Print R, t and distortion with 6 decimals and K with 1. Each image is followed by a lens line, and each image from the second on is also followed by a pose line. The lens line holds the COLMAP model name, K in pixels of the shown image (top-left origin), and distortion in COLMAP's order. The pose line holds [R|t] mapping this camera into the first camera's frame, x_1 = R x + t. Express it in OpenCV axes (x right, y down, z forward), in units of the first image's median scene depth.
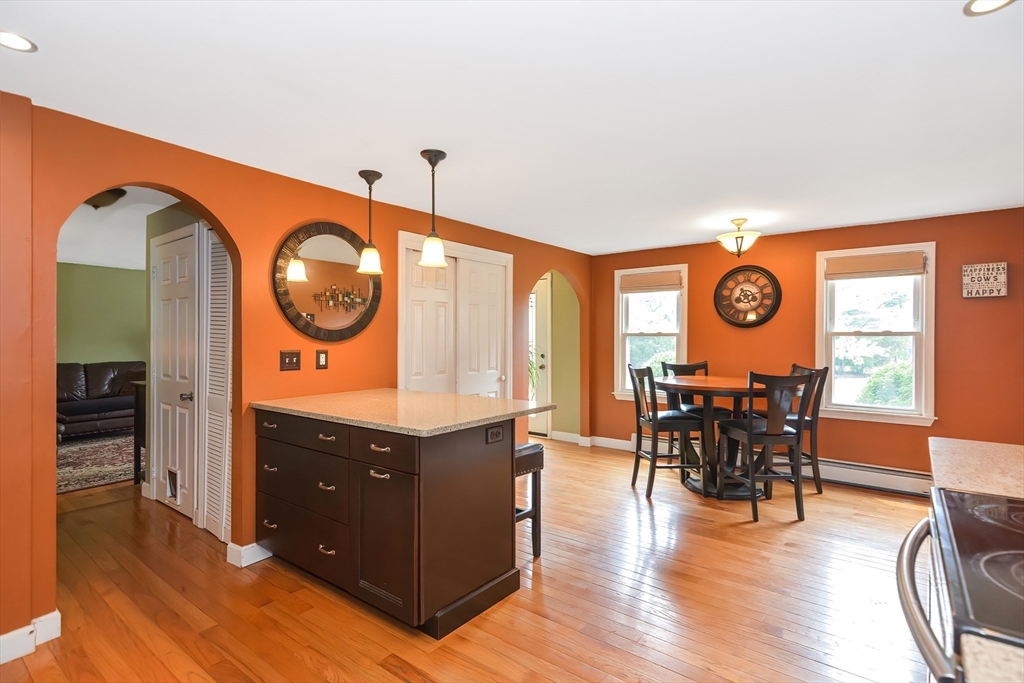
lens RADIAL K [[503.1, 0, 508.7], [0, 503.1, 340.0], [0, 0, 1]] dist [0.011888, -0.002013]
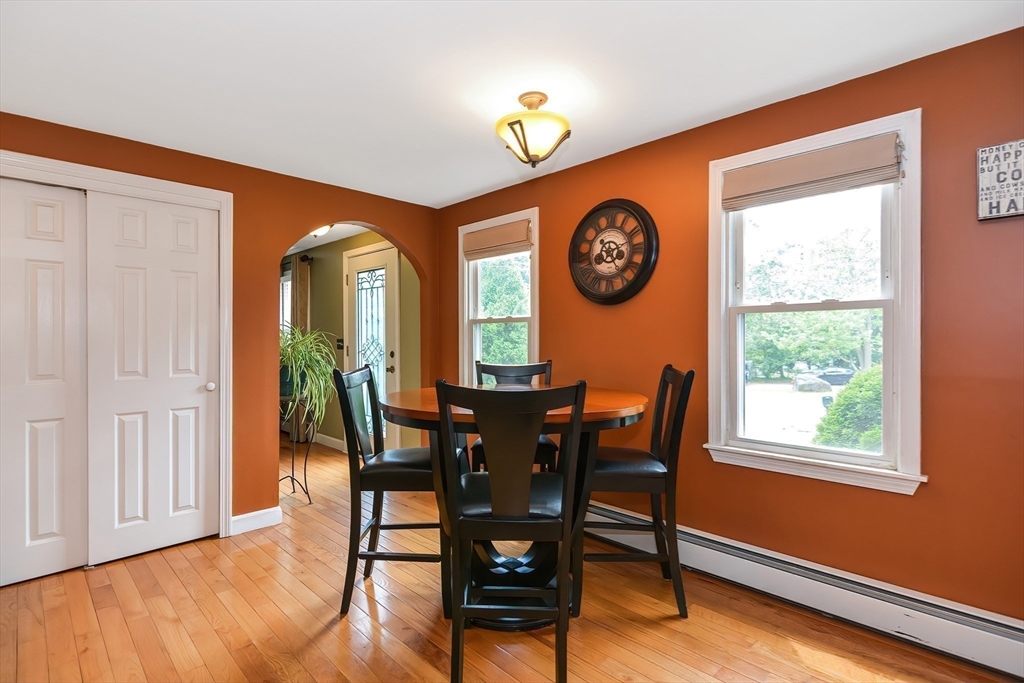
lens RADIAL K [[503.1, 0, 506.0], [0, 503.1, 342.0], [0, 0, 1]] dist [0.011888, -0.002013]
pose [[0.993115, -0.002885, -0.117110, 0.453014], [0.002658, 0.999994, -0.002097, 0.022887], [0.117115, 0.001772, 0.993117, 0.427524]]
